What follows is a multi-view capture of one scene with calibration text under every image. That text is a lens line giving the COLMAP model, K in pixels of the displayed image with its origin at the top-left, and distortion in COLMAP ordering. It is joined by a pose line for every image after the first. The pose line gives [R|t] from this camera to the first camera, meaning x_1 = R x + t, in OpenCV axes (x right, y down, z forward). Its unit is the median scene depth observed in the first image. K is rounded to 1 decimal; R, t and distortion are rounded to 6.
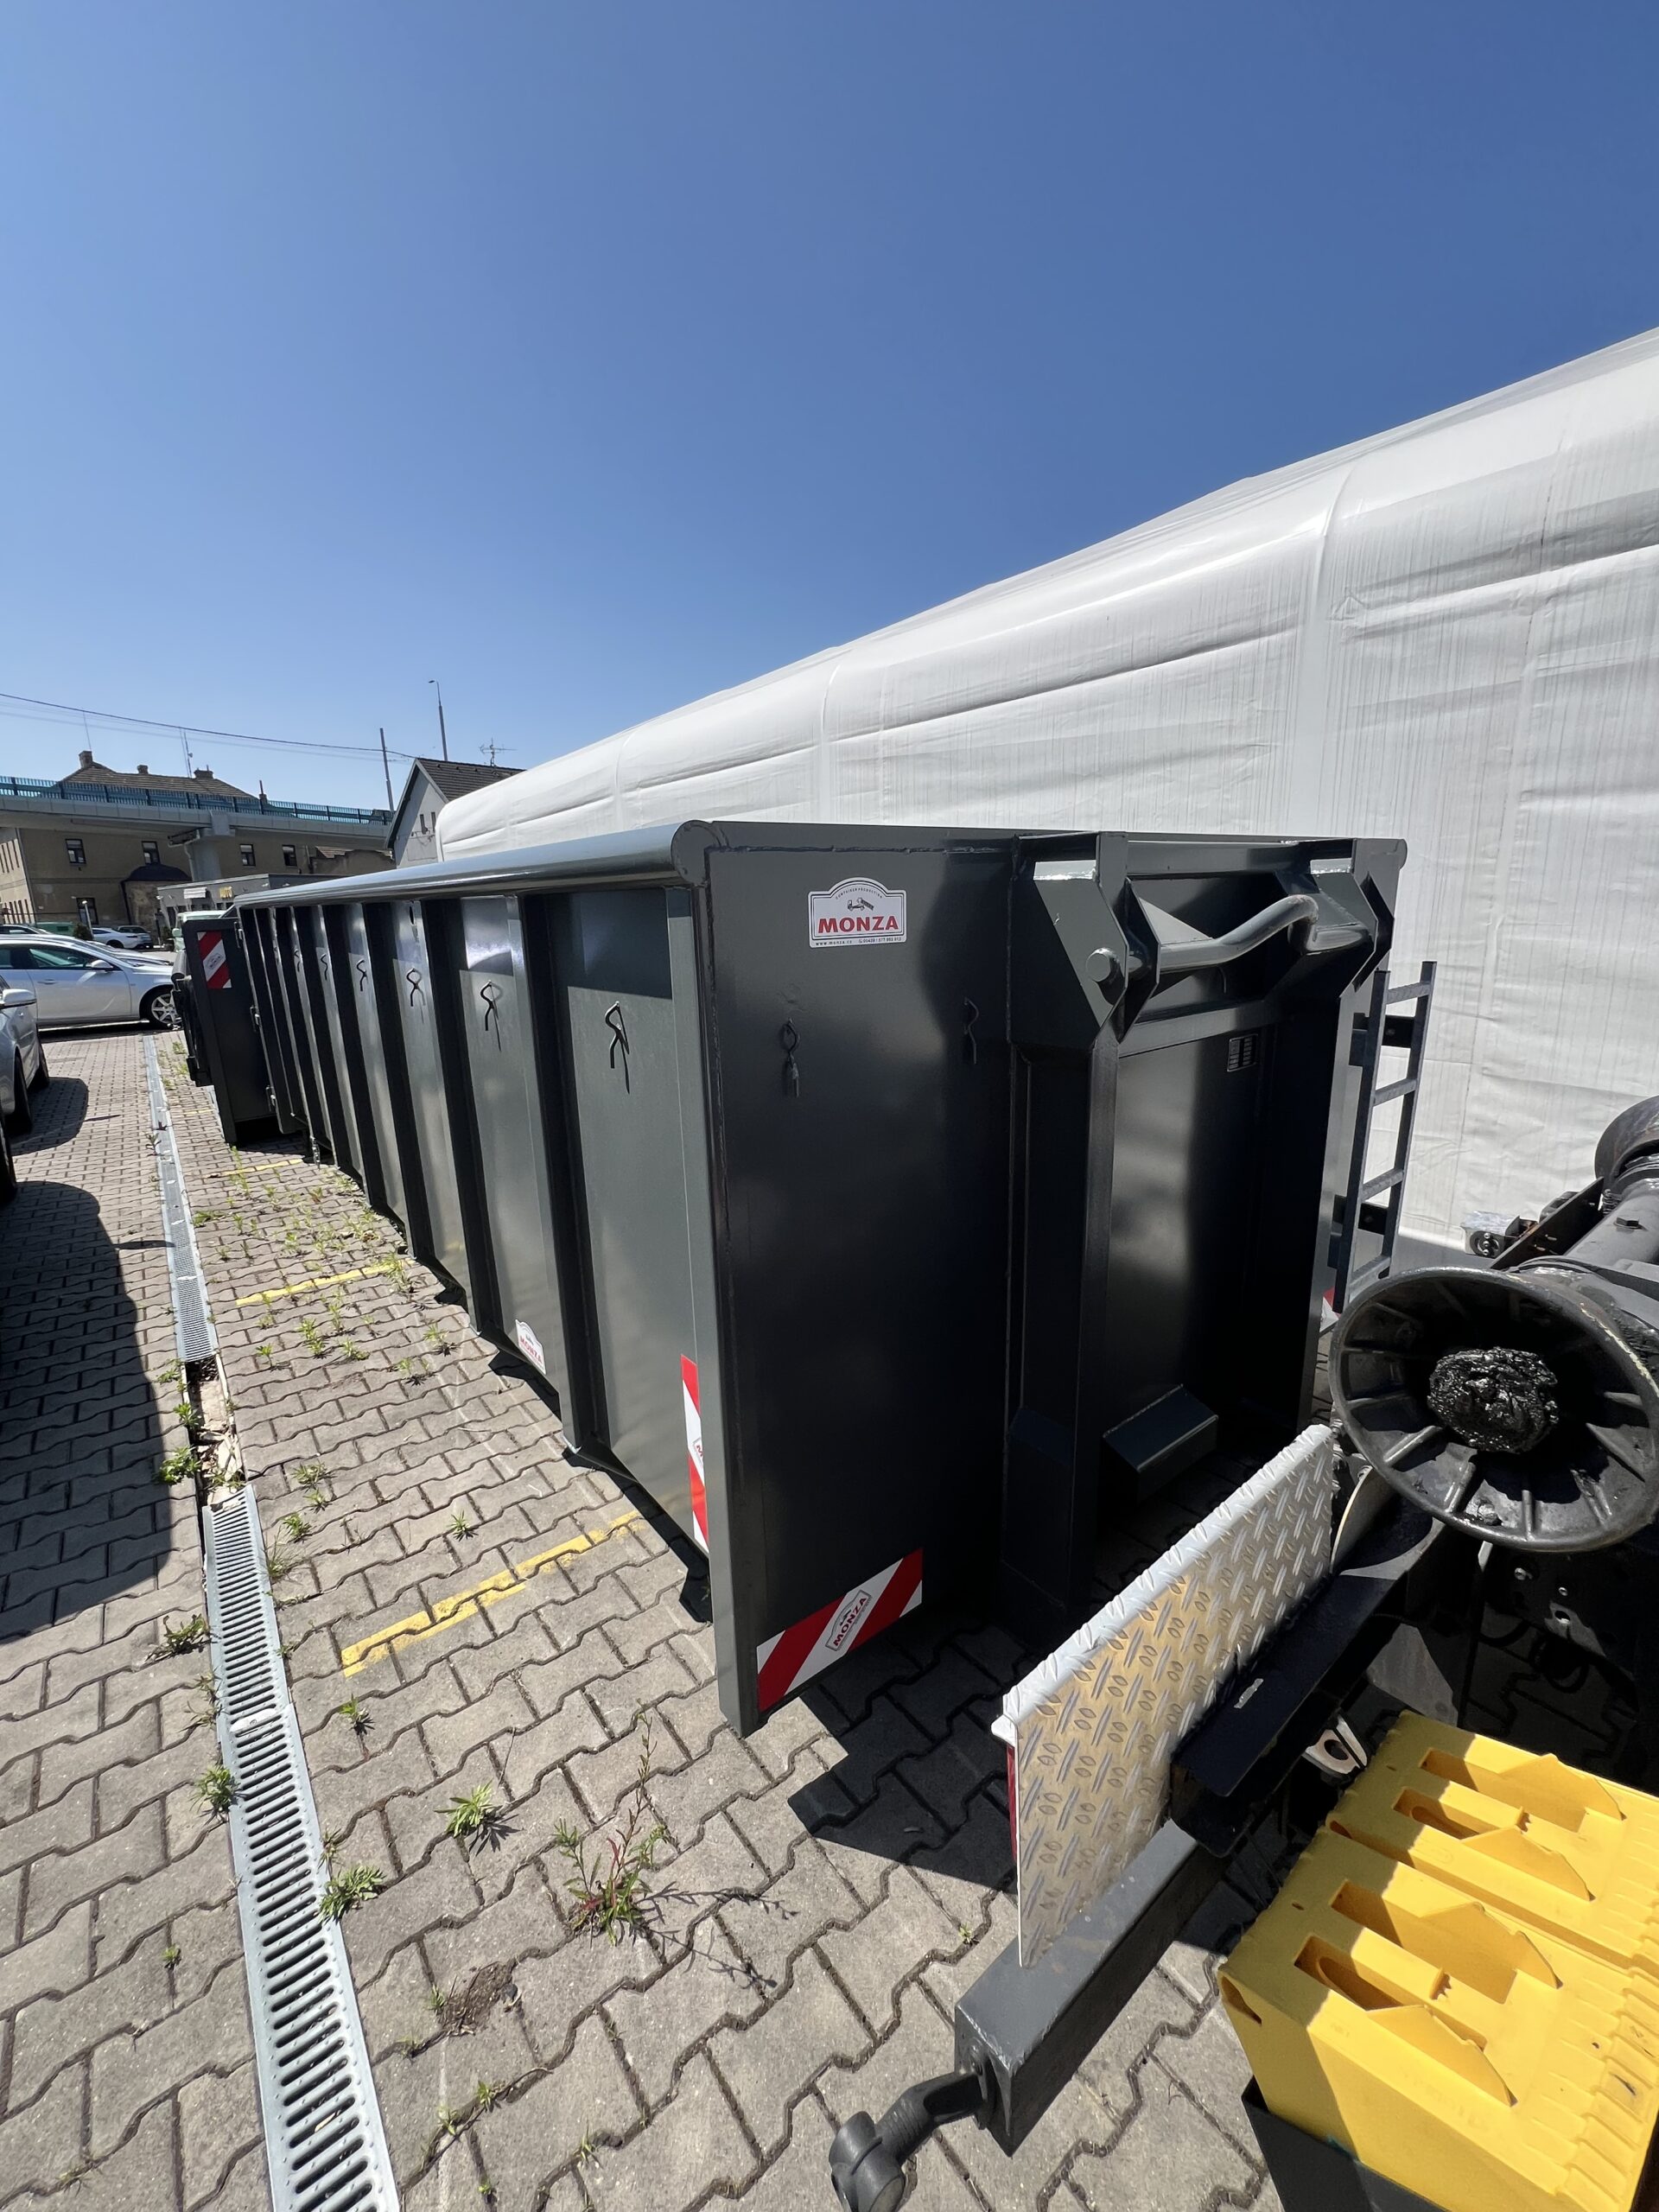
lens RADIAL K [[891.6, 0, 853.0], [0, 891.6, 1075.3], [0, 0, 1]] dist [-0.002440, 0.000758]
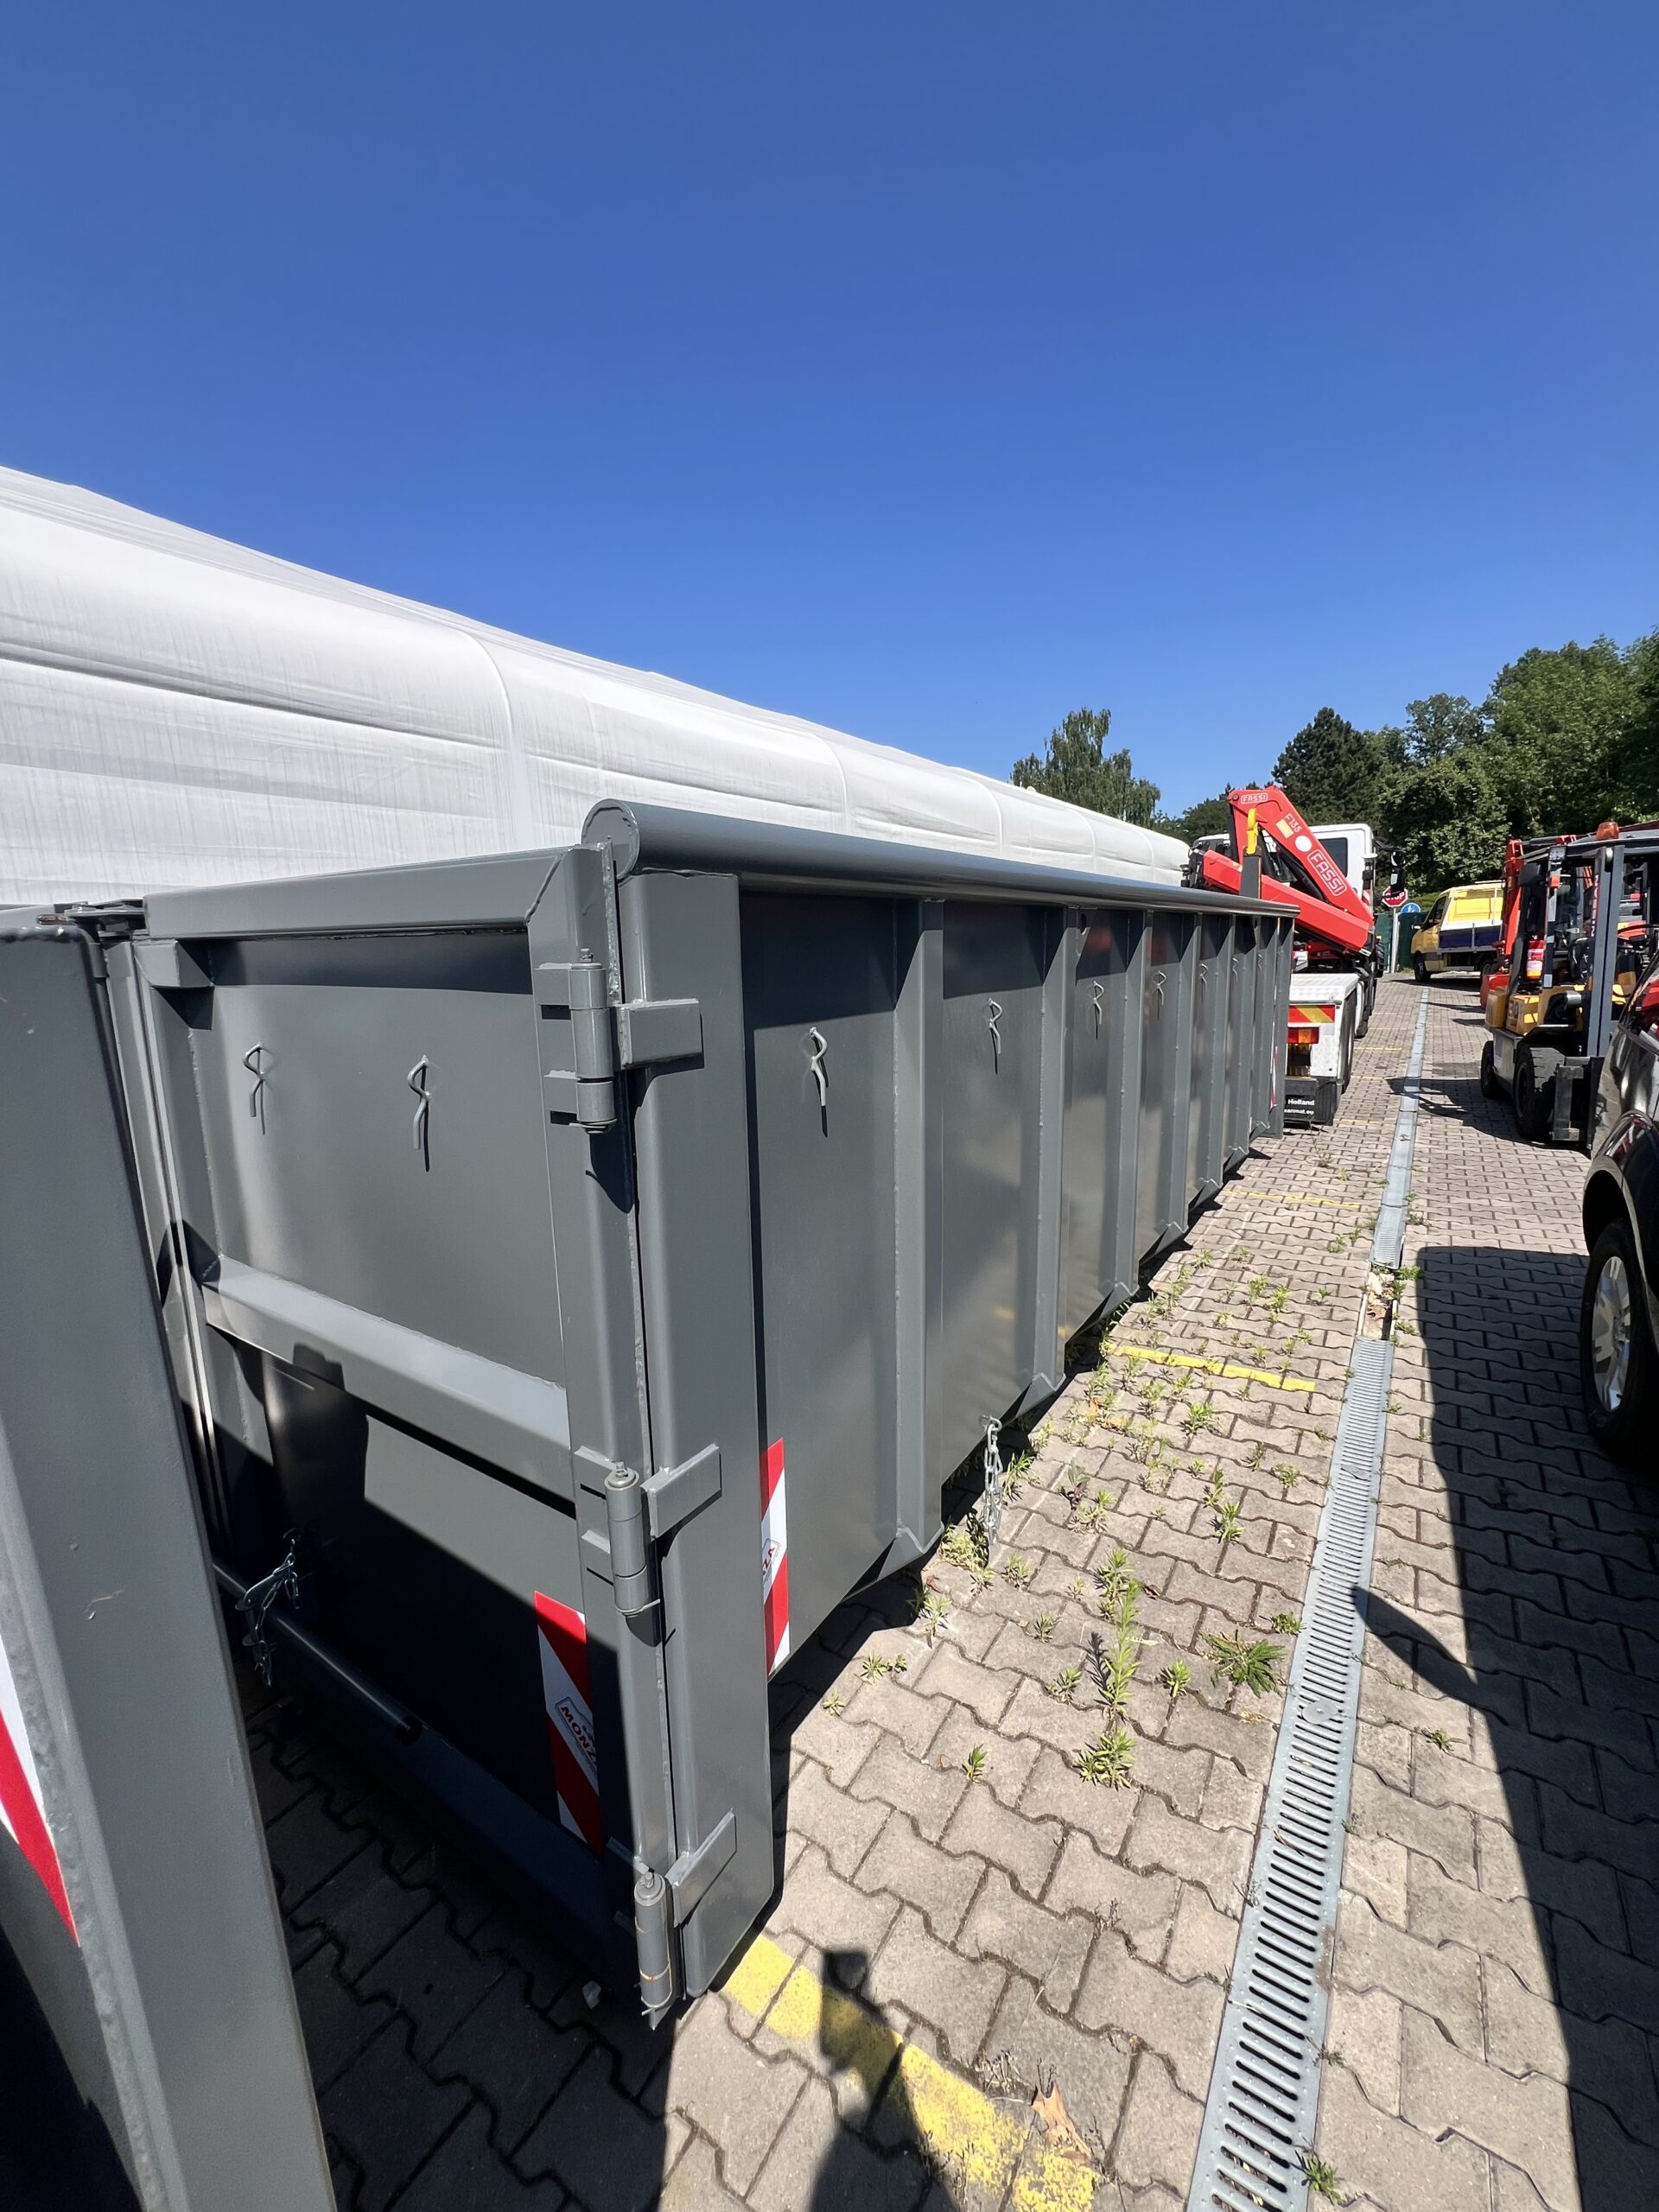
lens RADIAL K [[891.6, 0, 831.9], [0, 891.6, 1122.1], [0, 0, 1]] dist [-0.002440, 0.000758]
pose [[-0.303166, -0.130553, 0.943952, -1.020037], [0.251398, 0.944521, 0.211372, -0.195328], [-0.919179, 0.301389, -0.253526, 1.213685]]
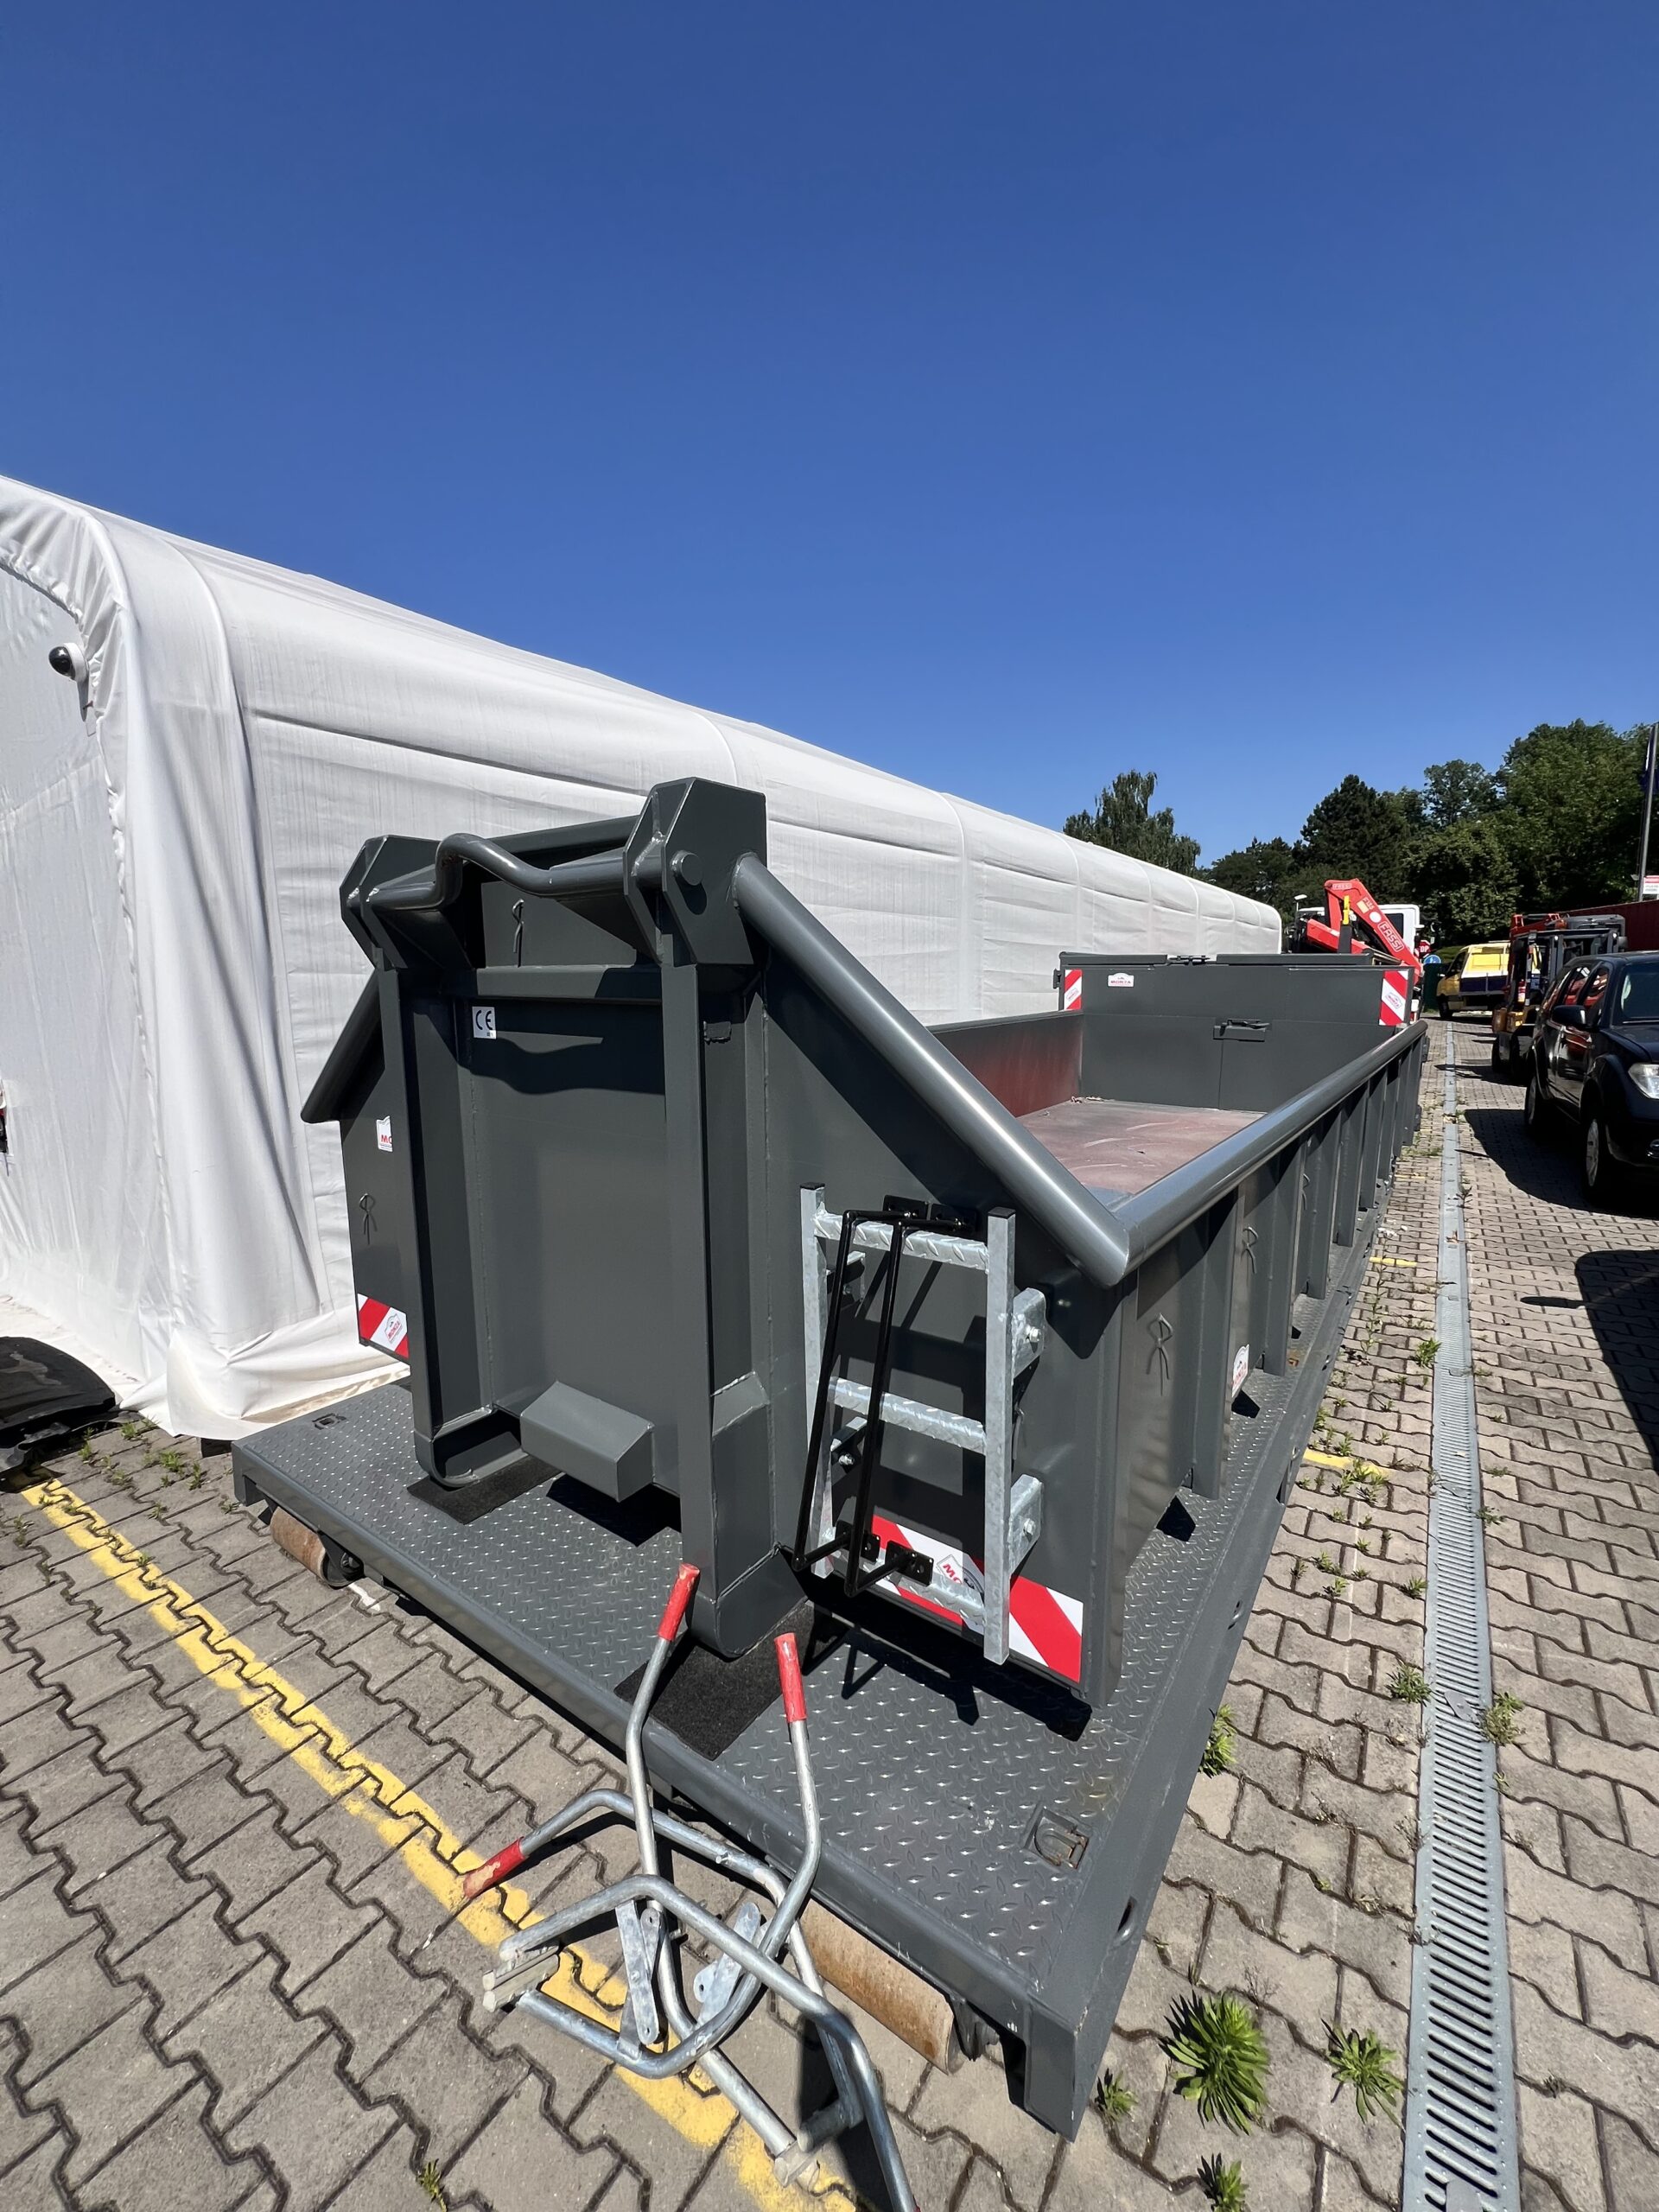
lens RADIAL K [[888.0, 0, 833.7], [0, 888.0, 1109.9], [0, 0, 1]] dist [-0.001075, 0.000118]
pose [[-0.288712, -0.094175, 0.952773, -5.508602], [0.225166, 0.960559, 0.163175, -1.245686], [-0.930562, 0.261643, -0.256120, 7.049744]]
